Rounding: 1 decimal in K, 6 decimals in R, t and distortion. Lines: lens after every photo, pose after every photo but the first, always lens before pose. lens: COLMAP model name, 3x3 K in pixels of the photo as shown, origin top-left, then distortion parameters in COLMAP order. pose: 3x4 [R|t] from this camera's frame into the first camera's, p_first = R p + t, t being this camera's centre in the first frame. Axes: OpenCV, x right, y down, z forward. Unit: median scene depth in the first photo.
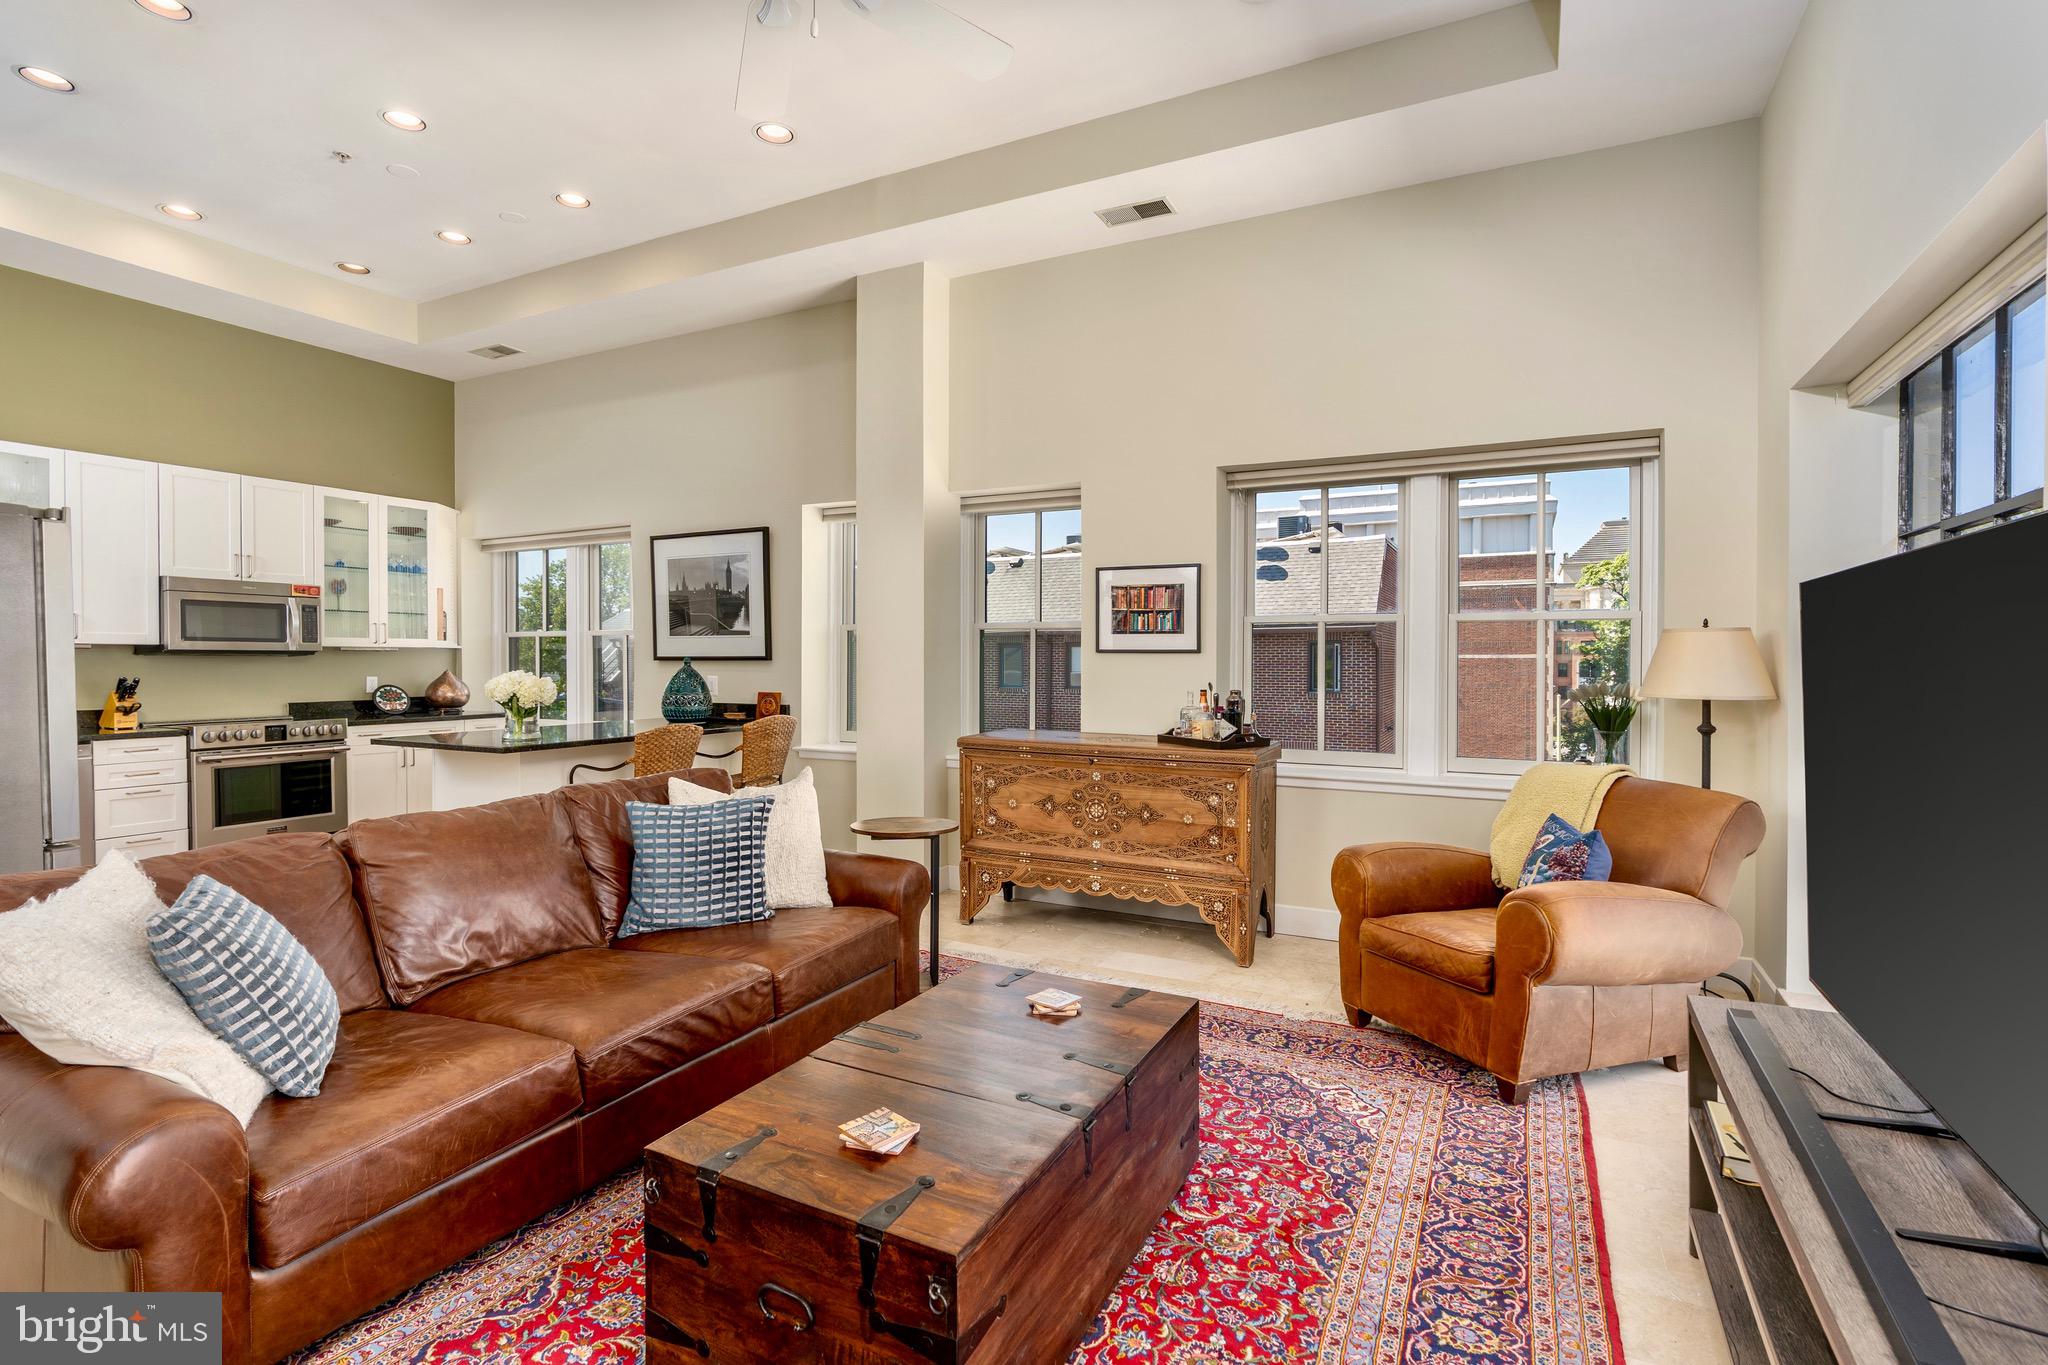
lens RADIAL K [[941.8, 0, 1030.6], [0, 941.8, 672.4], [0, 0, 1]] dist [-0.002725, -0.000130]
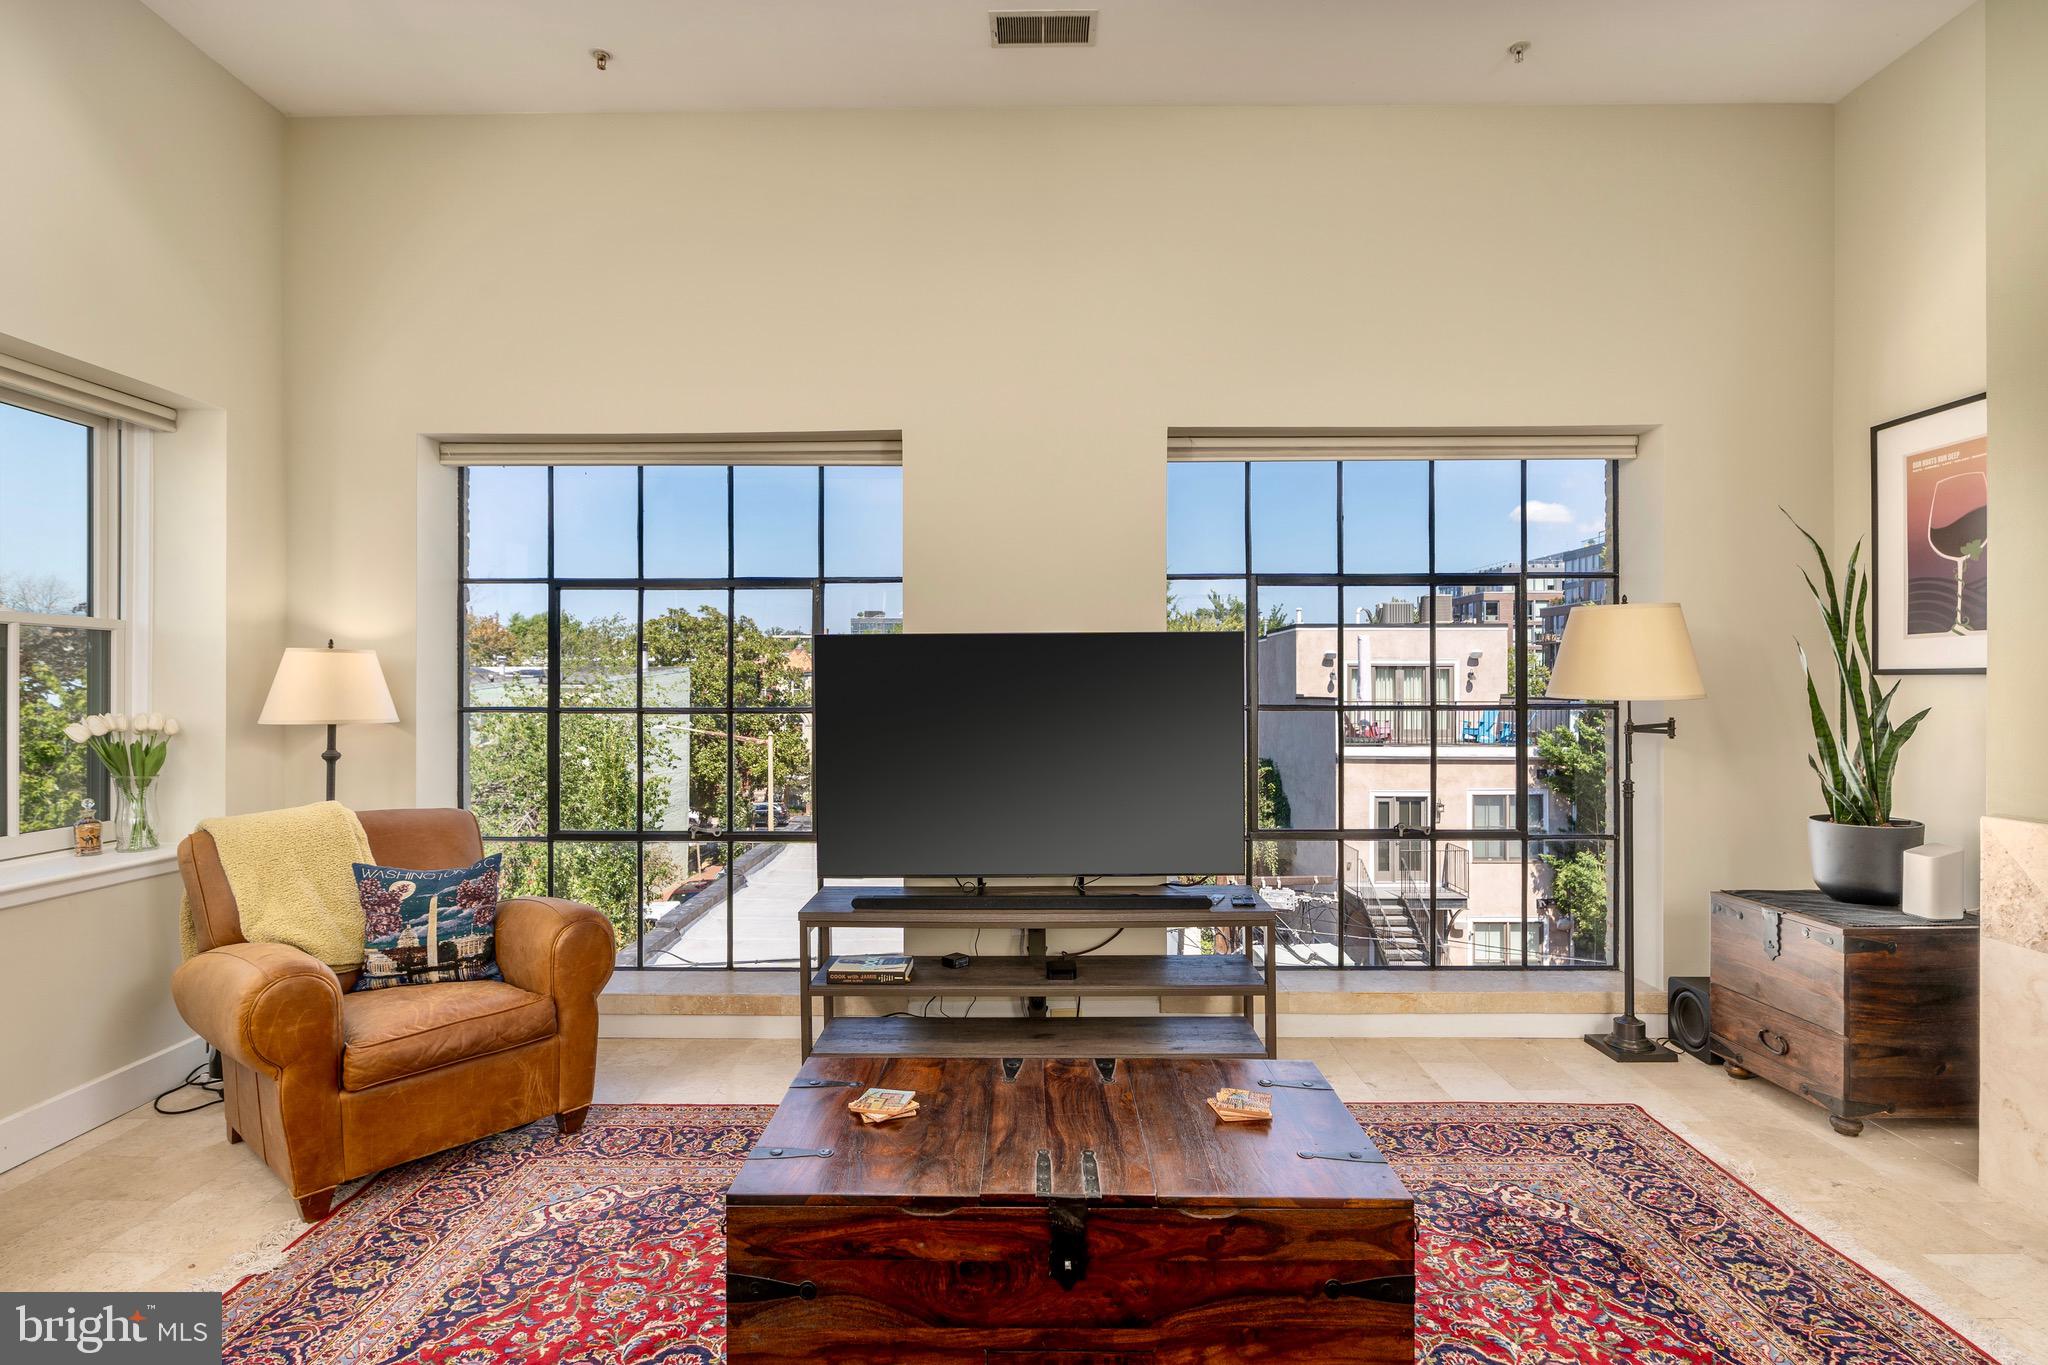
lens RADIAL K [[1040.1, 0, 1024.0], [0, 1040.1, 682.5], [0, 0, 1]] dist [-0.002431, 0.000074]
pose [[-0.455043, 0.007538, 0.890438, -0.360592], [0.015050, 0.999886, -0.000774, -0.000980], [-0.890342, 0.013049, -0.455104, 0.574265]]
